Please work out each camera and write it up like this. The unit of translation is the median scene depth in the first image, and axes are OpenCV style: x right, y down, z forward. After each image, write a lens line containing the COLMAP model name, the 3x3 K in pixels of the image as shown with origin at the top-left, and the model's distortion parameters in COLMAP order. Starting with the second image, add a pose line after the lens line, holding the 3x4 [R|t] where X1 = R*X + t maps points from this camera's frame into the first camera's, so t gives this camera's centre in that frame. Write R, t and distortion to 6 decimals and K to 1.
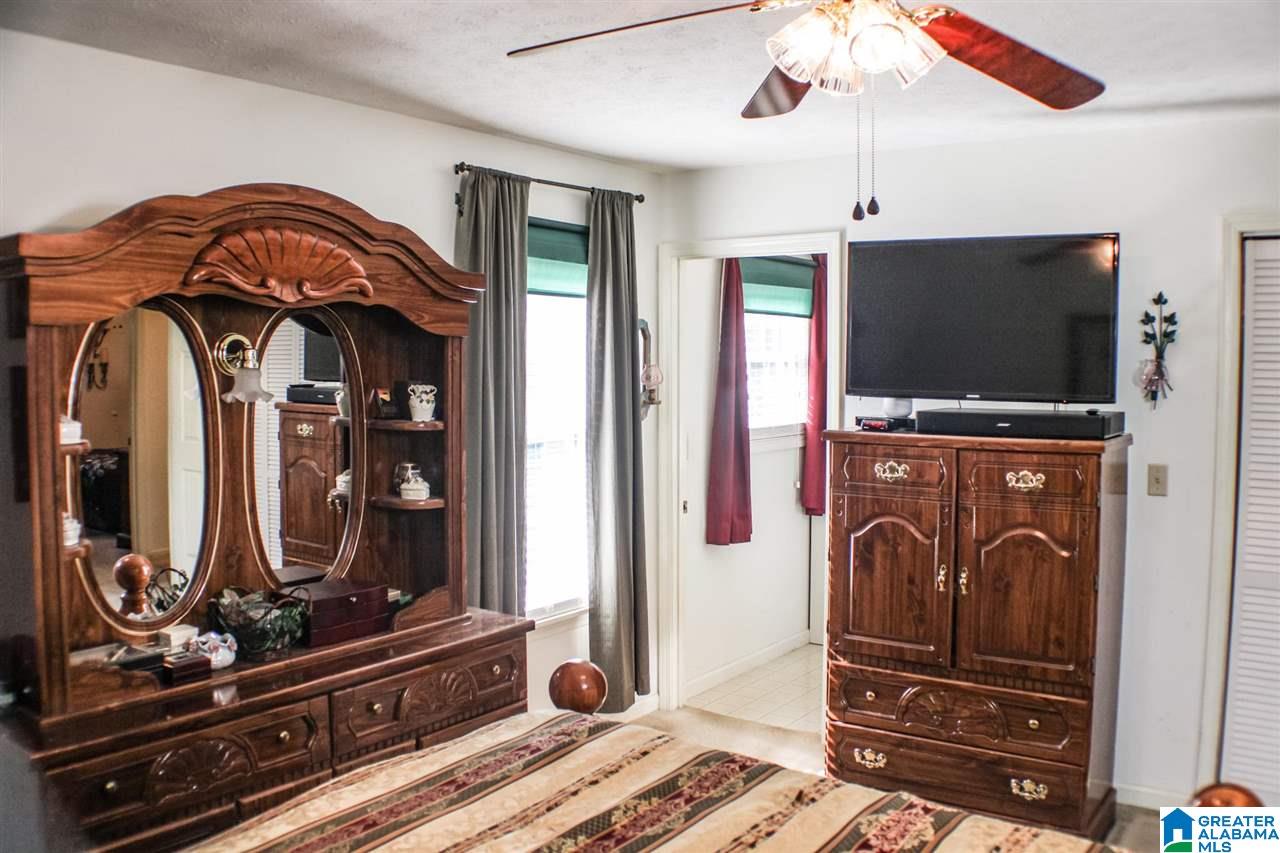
lens RADIAL K [[1080.1, 0, 638.3], [0, 1080.1, 405.5], [0, 0, 1]] dist [-0.199618, 0.086258]
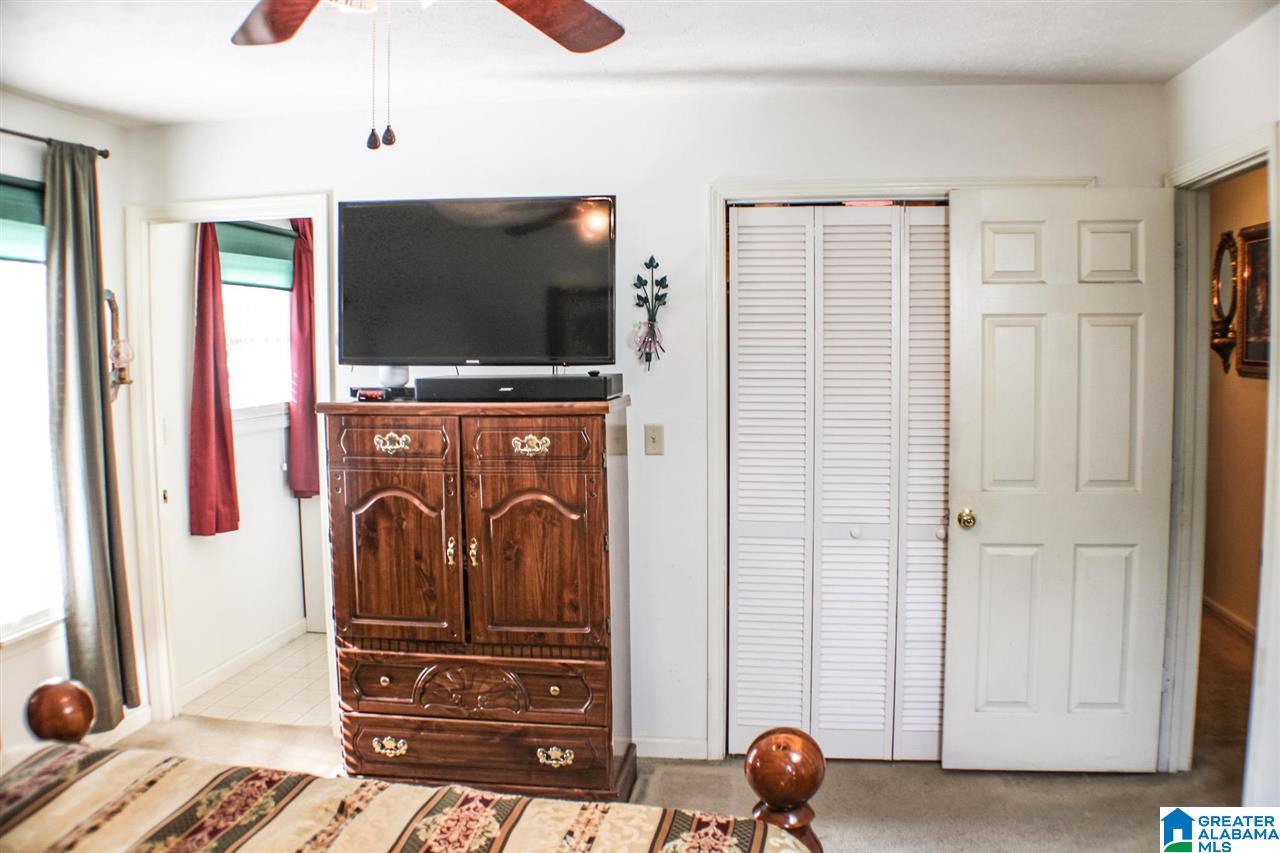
lens RADIAL K [[1080.1, 0, 638.3], [0, 1080.1, 405.5], [0, 0, 1]] dist [-0.199618, 0.086258]
pose [[0.886193, -0.039721, 0.461610, -0.005600], [0.031526, 0.999179, 0.025456, 0.011638], [-0.462243, -0.008006, 0.886717, 0.059951]]
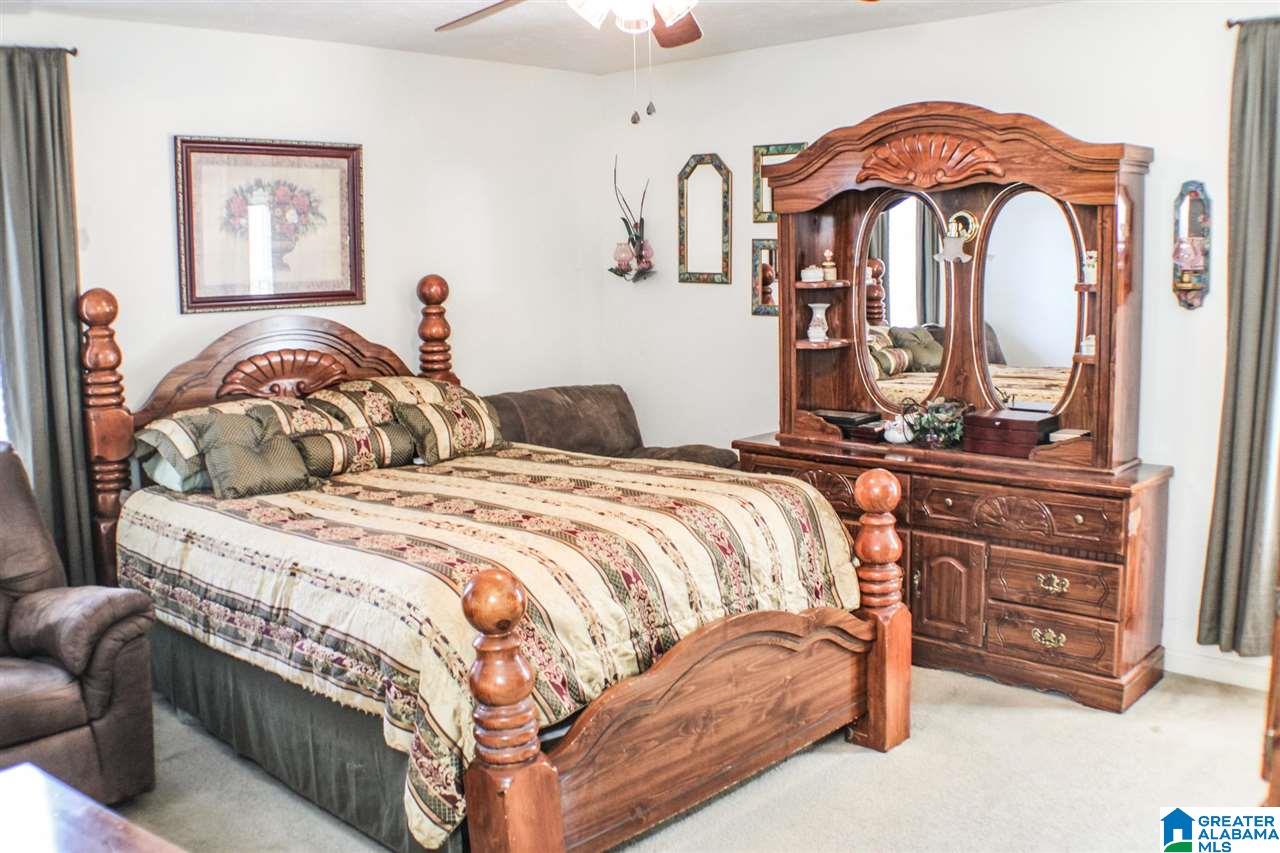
lens RADIAL K [[1080.1, 0, 638.3], [0, 1080.1, 405.5], [0, 0, 1]] dist [-0.199618, 0.086258]
pose [[-0.098003, 0.134824, -0.986011, 0.825299], [-0.017252, 0.990402, 0.137139, 0.000299], [0.995037, 0.030451, -0.094736, 0.578933]]
